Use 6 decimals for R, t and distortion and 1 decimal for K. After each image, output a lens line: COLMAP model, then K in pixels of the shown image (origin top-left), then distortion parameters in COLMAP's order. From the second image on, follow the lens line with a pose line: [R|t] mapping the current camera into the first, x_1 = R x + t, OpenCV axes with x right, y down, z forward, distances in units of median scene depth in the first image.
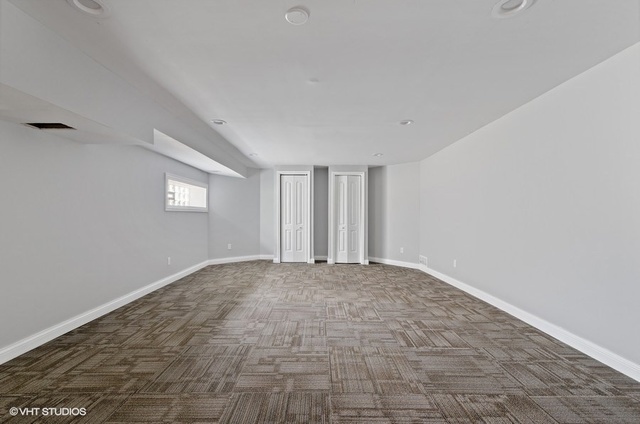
lens RADIAL K [[280.8, 0, 318.6], [0, 280.8, 222.2], [0, 0, 1]] dist [0.001288, -0.000121]
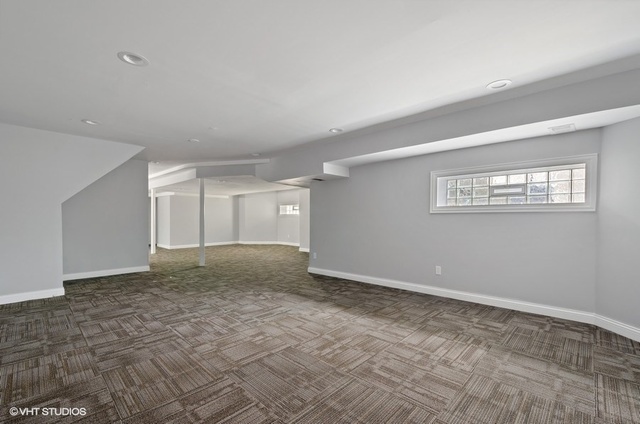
lens RADIAL K [[280.8, 0, 318.6], [0, 280.8, 222.2], [0, 0, 1]] dist [0.001288, -0.000121]
pose [[-0.695303, 0.002424, -0.718712, 0.530326], [-0.023595, 0.999378, 0.026196, -0.040006], [0.718329, 0.035172, -0.694814, 1.930950]]
